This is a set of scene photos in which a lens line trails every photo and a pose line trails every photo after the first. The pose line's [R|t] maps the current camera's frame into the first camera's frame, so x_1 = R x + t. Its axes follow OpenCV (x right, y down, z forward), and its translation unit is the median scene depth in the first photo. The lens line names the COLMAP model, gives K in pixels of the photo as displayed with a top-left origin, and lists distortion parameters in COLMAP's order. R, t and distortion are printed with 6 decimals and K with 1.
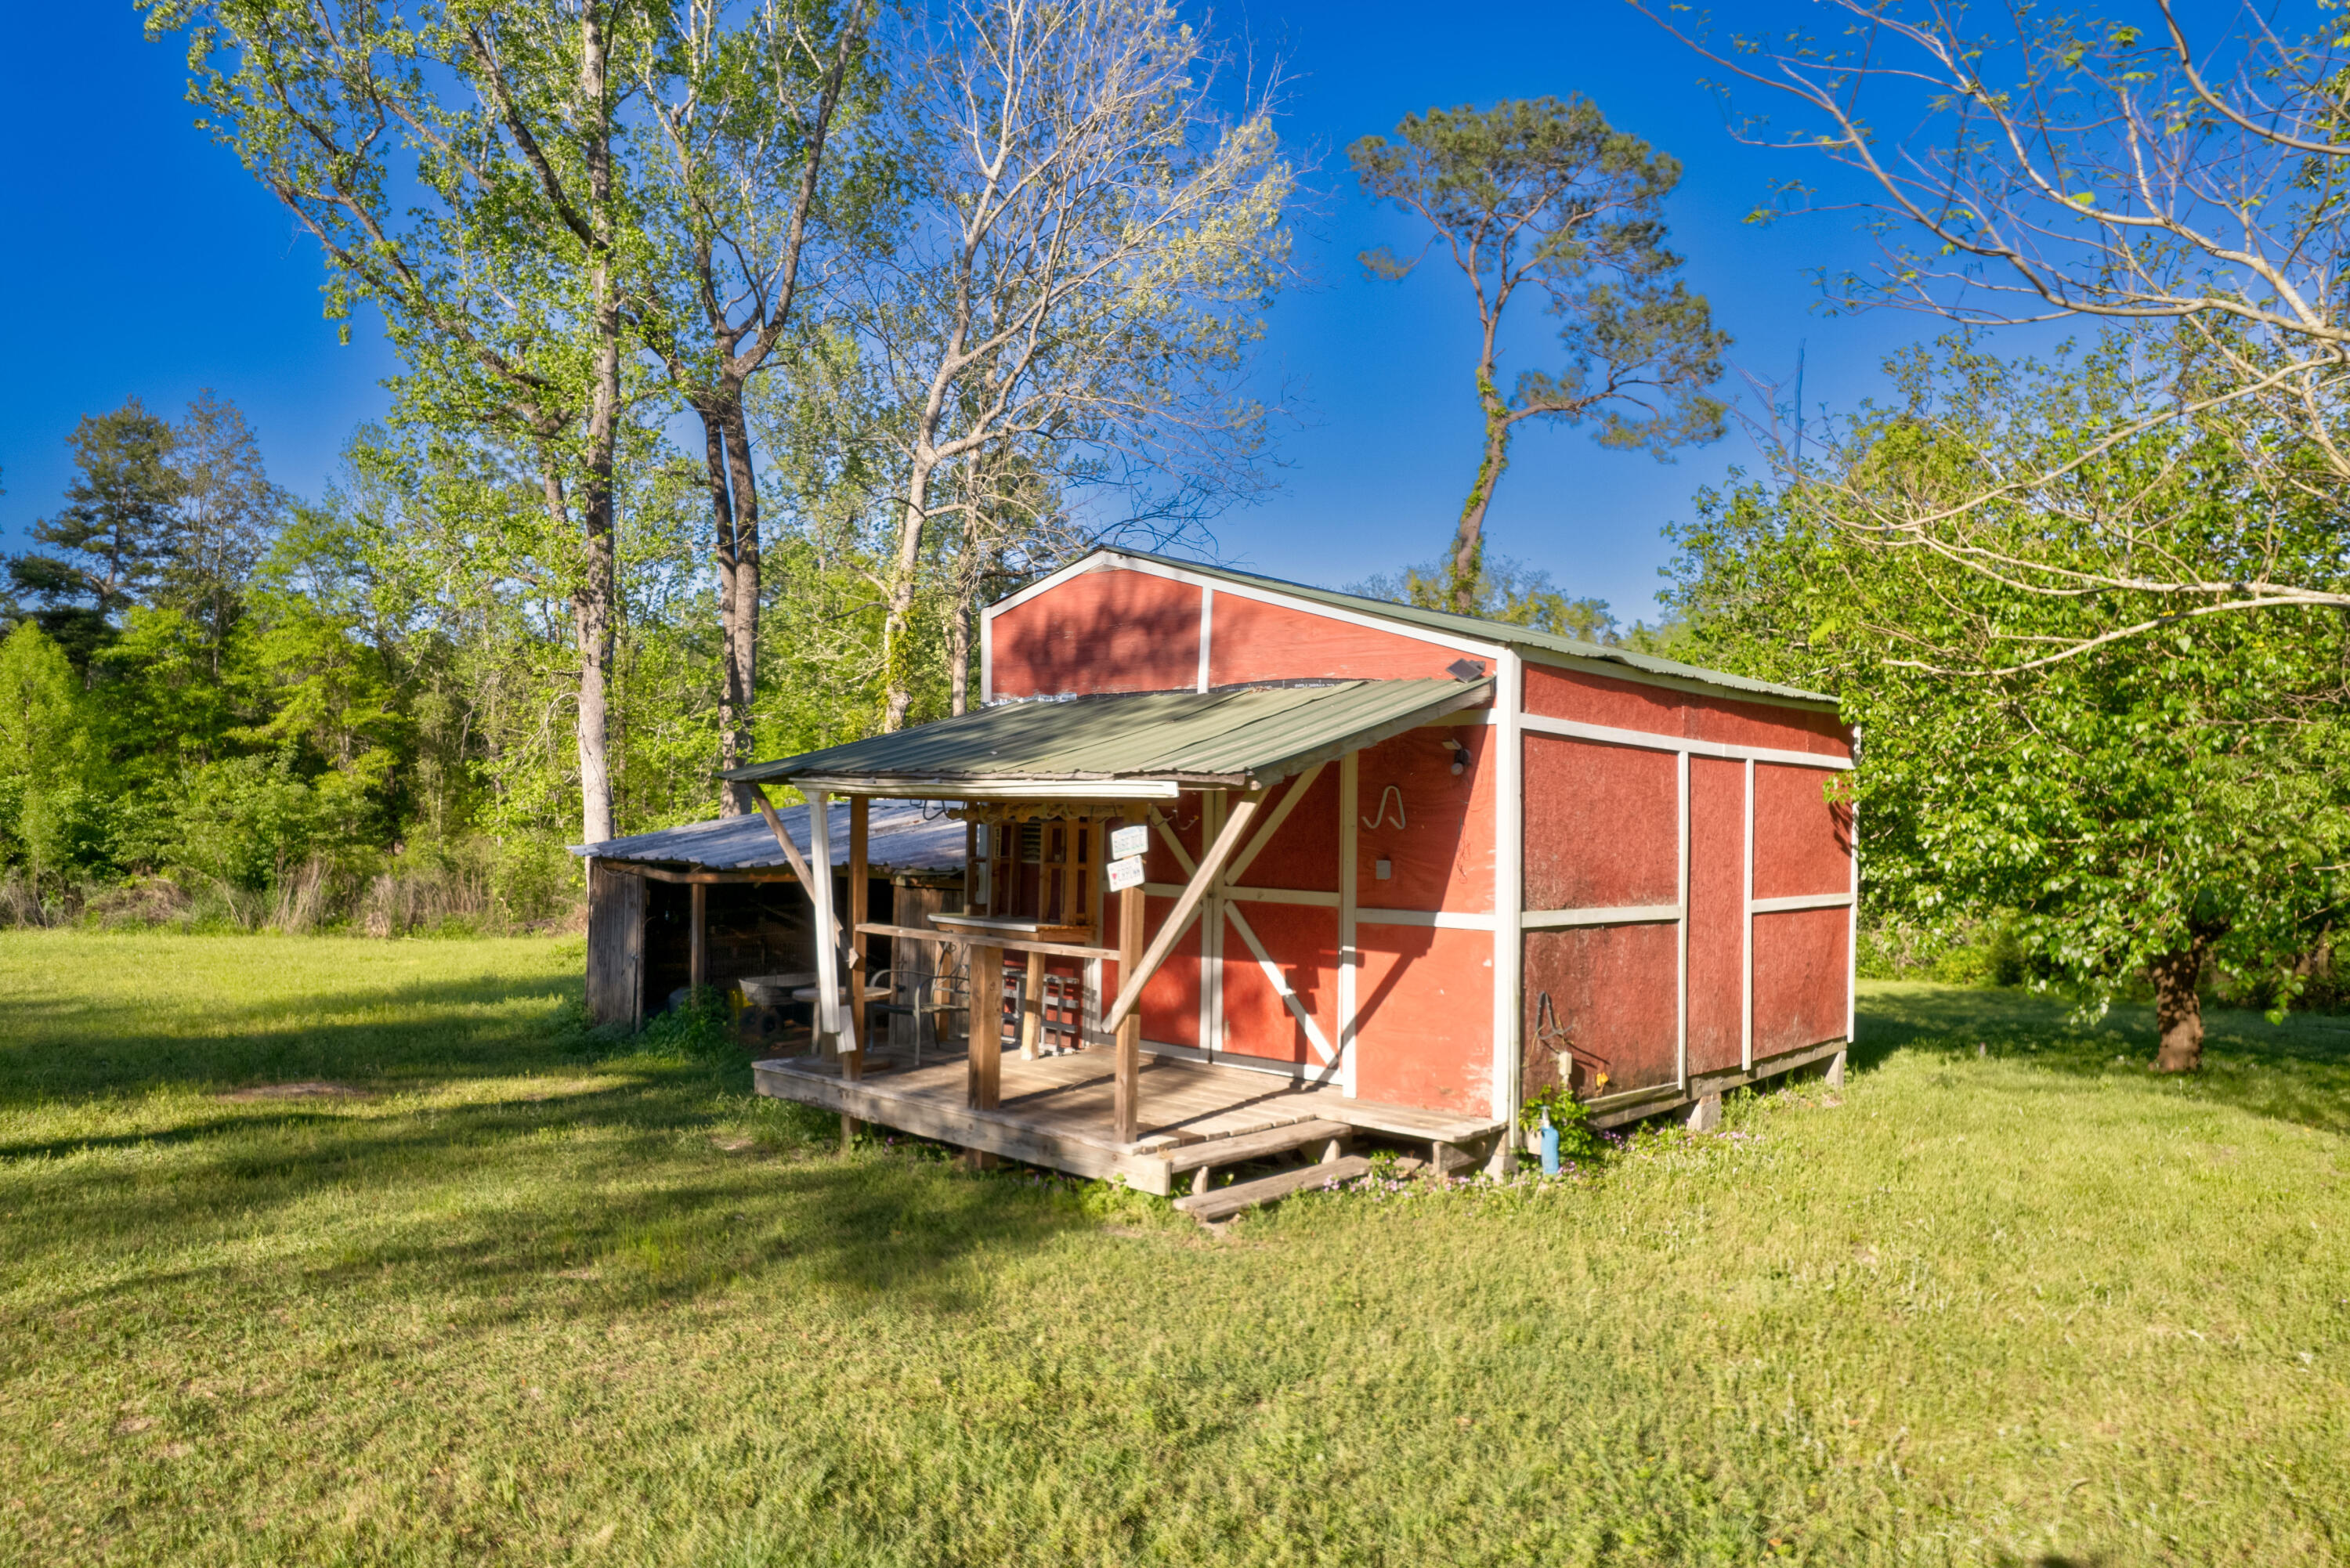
lens RADIAL K [[1495.8, 0, 1175.0], [0, 1495.8, 784.0], [0, 0, 1]] dist [-0.098762, 0.085361]
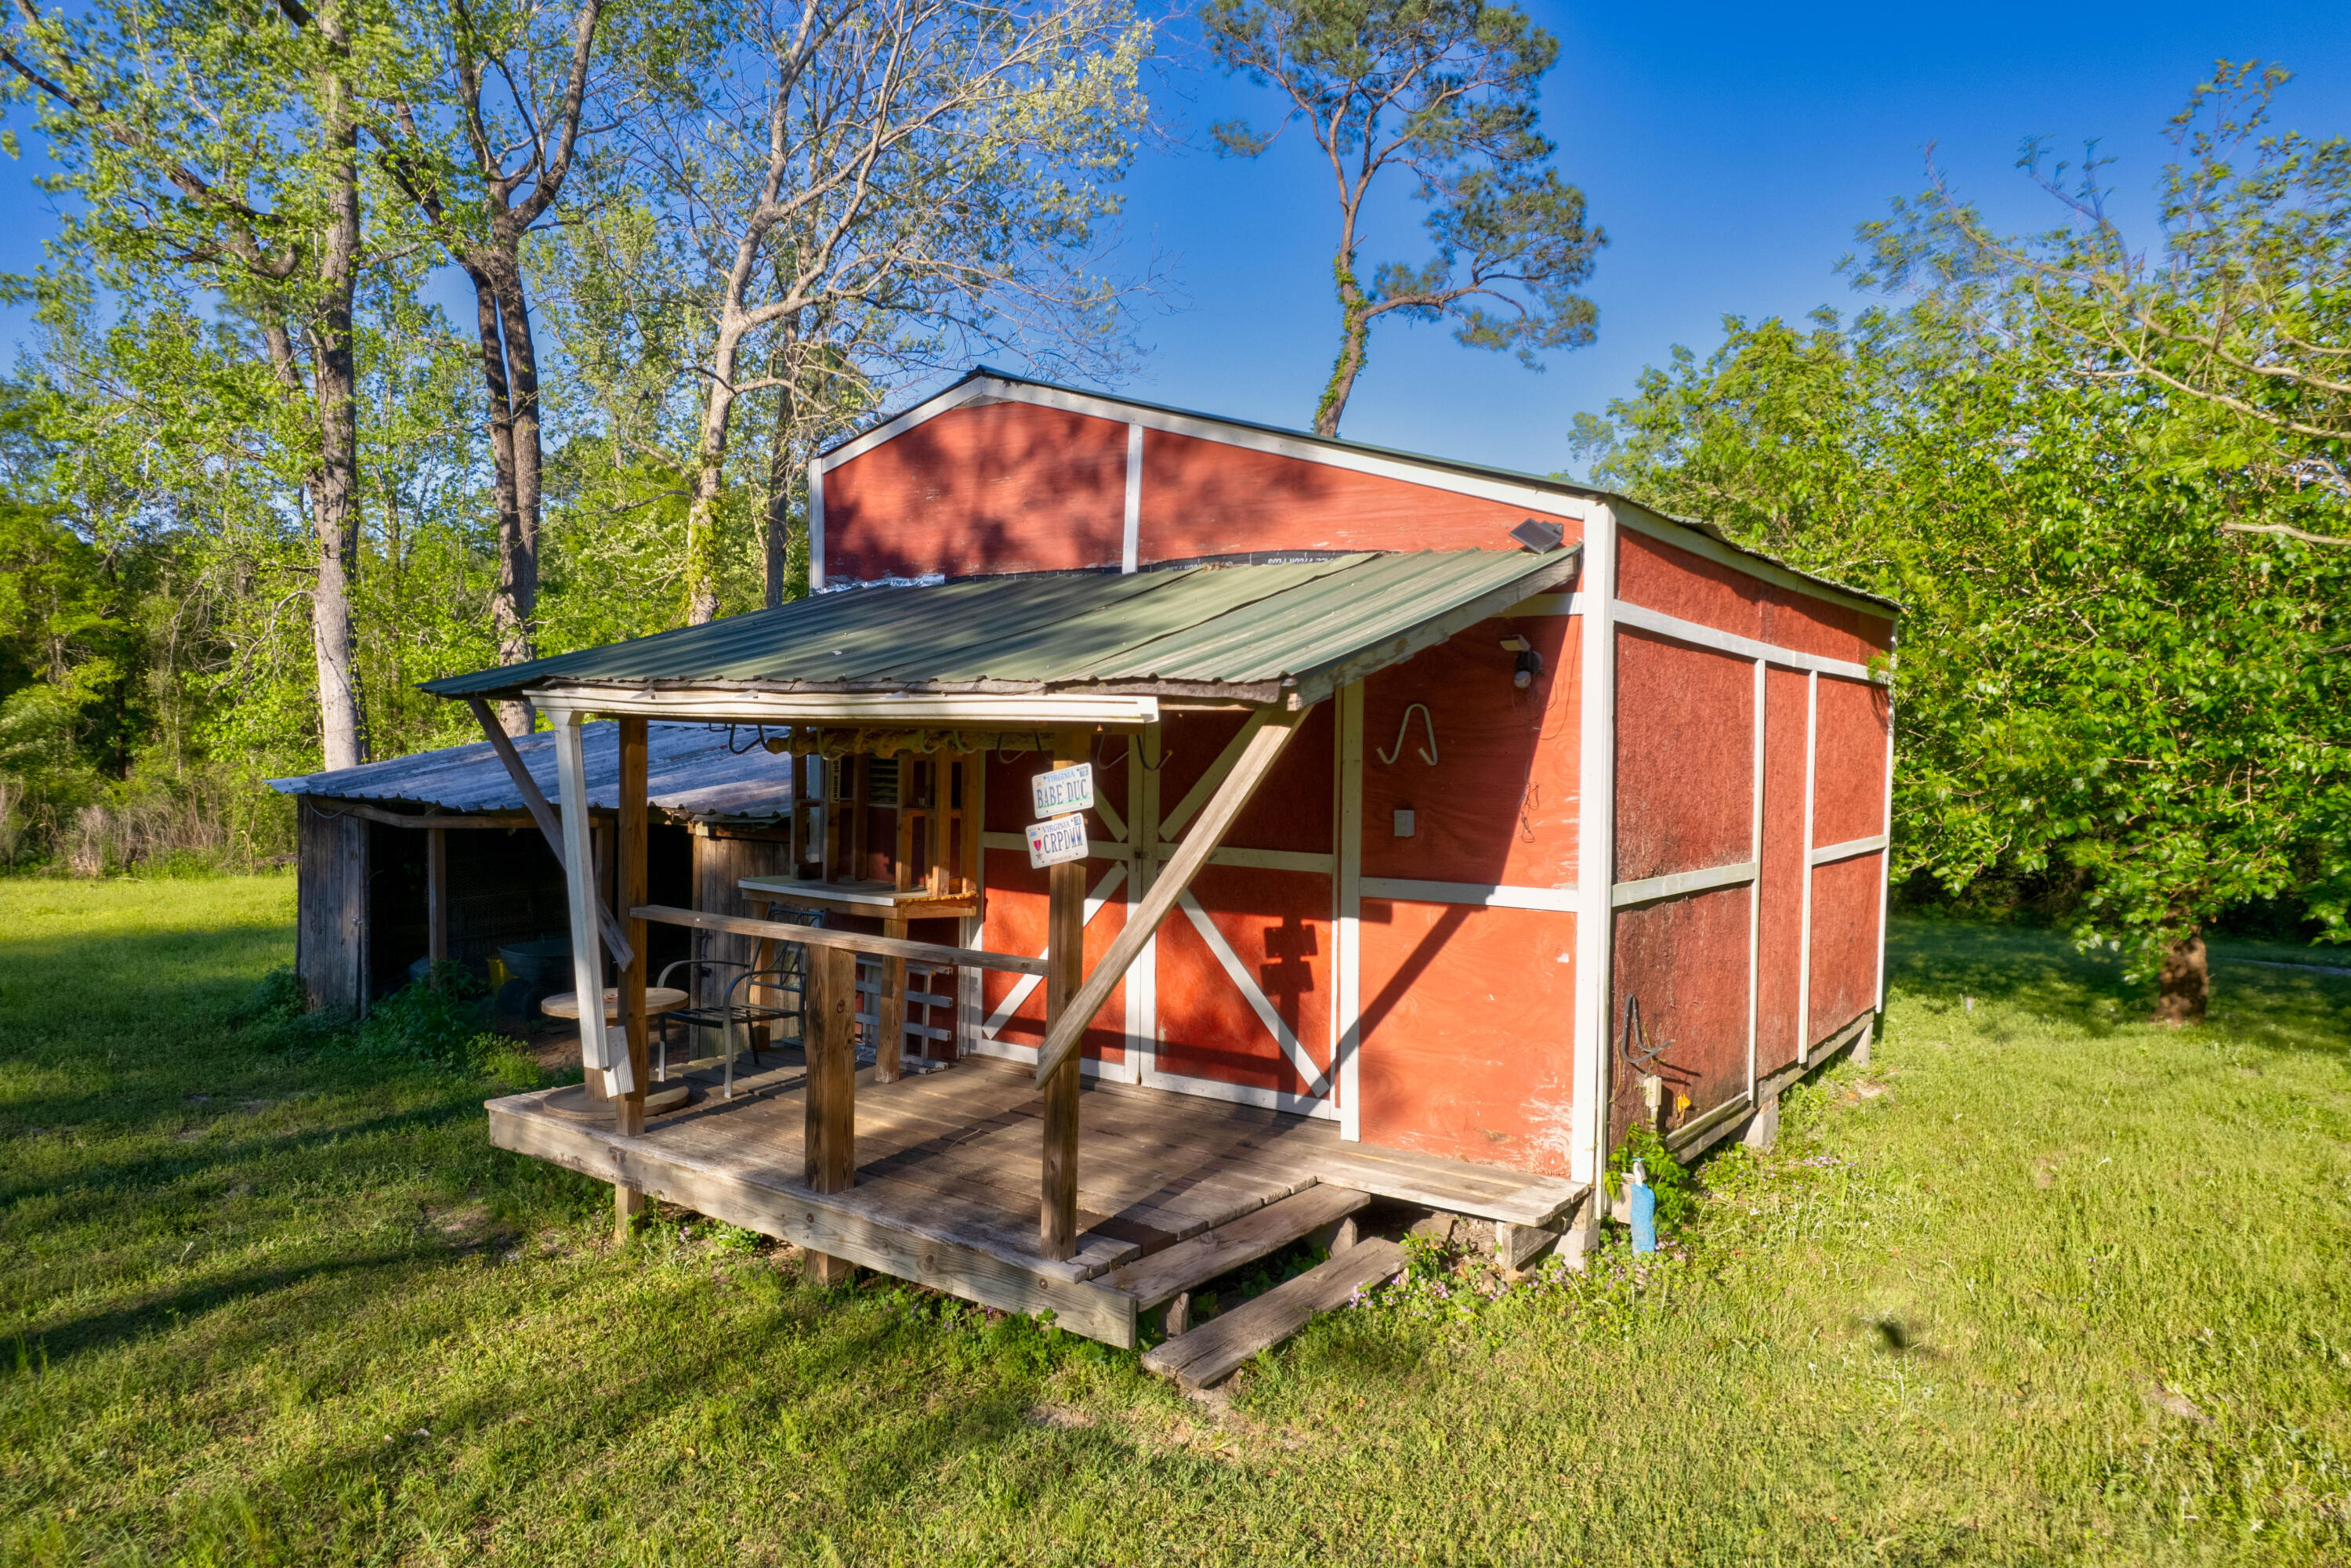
lens RADIAL K [[1506.1, 0, 1171.8], [0, 1506.1, 761.2], [0, 0, 1]] dist [-0.127401, 0.126580]
pose [[0.992924, -0.003011, 0.118715, -0.037710], [-0.001844, 0.999167, 0.040763, -0.000042], [-0.118739, -0.040693, 0.992091, 0.227234]]
